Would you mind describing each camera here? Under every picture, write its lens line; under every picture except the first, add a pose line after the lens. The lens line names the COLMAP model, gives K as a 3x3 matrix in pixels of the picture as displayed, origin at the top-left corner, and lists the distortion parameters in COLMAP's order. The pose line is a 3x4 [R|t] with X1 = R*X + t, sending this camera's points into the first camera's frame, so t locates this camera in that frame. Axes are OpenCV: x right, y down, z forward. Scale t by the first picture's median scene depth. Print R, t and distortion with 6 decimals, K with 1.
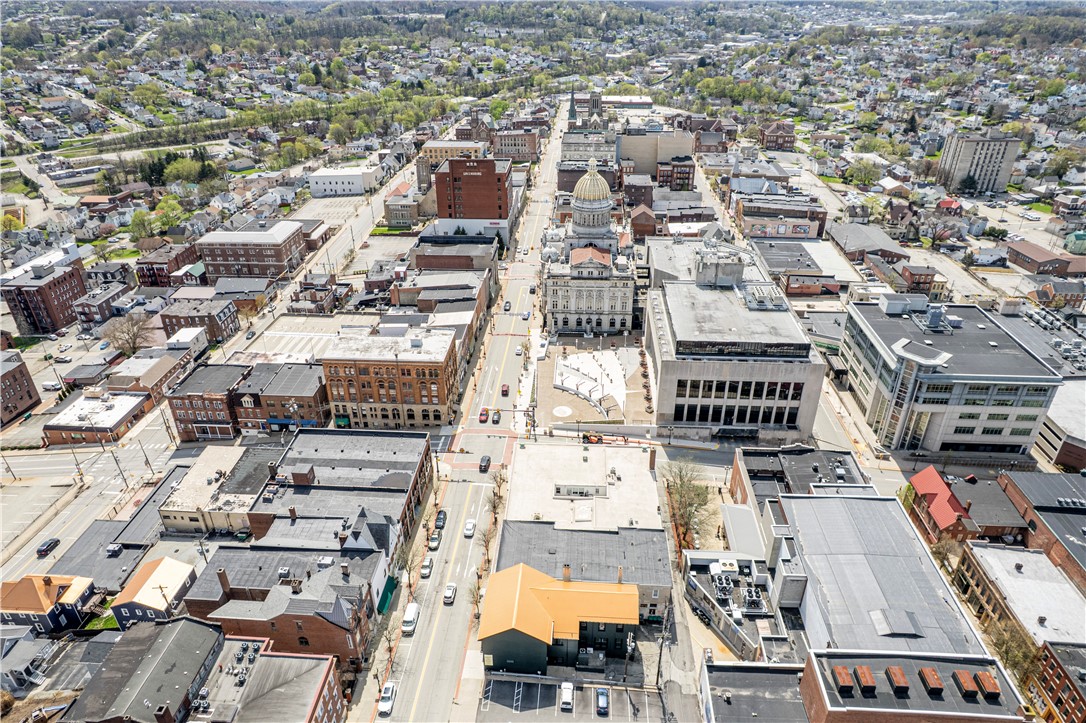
lens RADIAL K [[696.5, 0, 540.9], [0, 696.5, 364.5], [0, 0, 1]] dist [-0.078019, 0.071223]
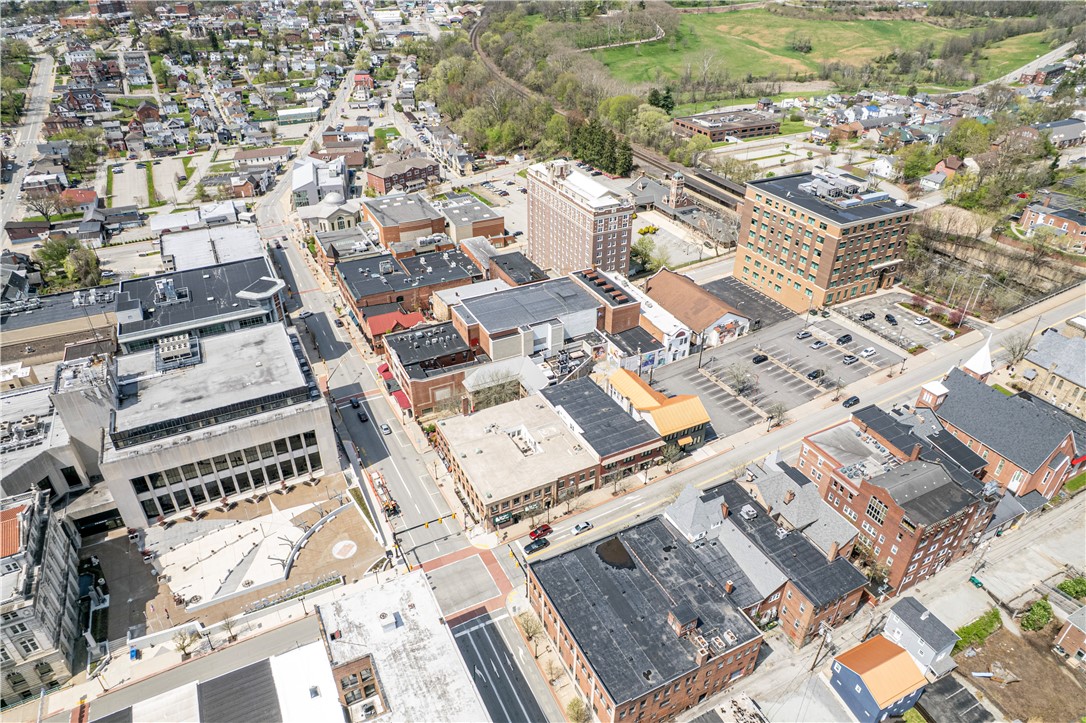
lens RADIAL K [[696.5, 0, 546.9], [0, 696.5, 369.2], [0, 0, 1]] dist [-0.078019, 0.071223]
pose [[-0.509977, -0.461564, 0.725867, -0.466756], [0.418752, 0.603890, 0.678206, -0.407963], [-0.751379, 0.649828, -0.114689, 0.673816]]
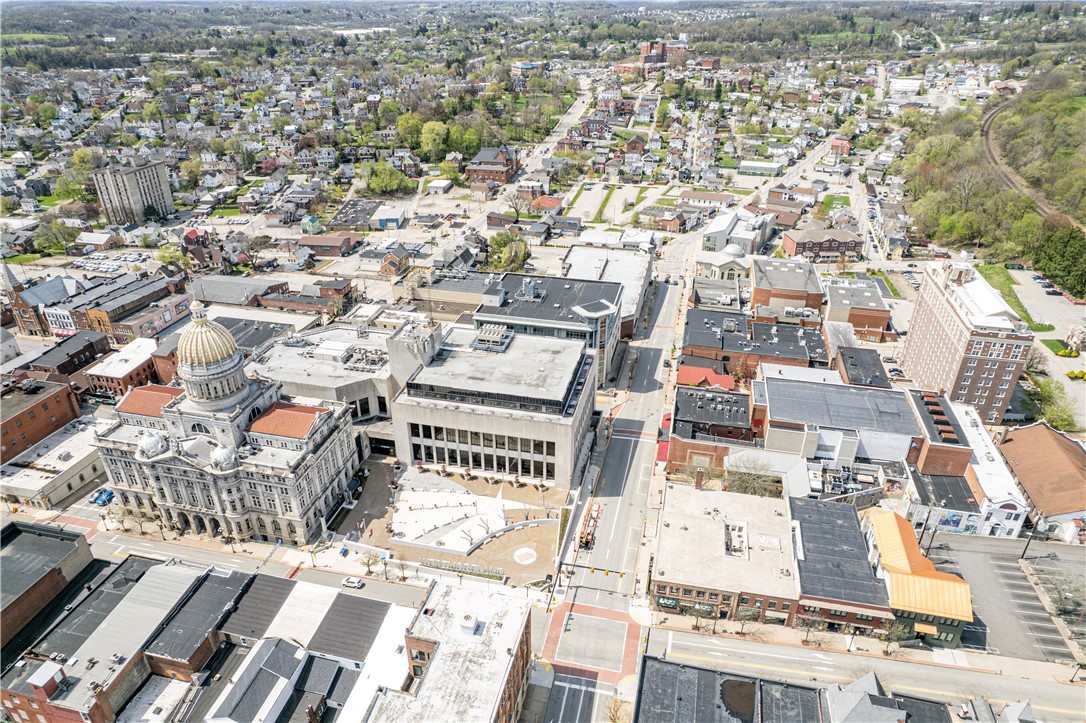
lens RADIAL K [[696.5, 0, 544.0], [0, 696.5, 370.1], [0, 0, 1]] dist [-0.078019, 0.071223]
pose [[0.161276, -0.469011, 0.868343, -0.485595], [0.477647, 0.807040, 0.347187, -0.324293], [-0.863622, 0.358769, 0.354178, 0.524985]]
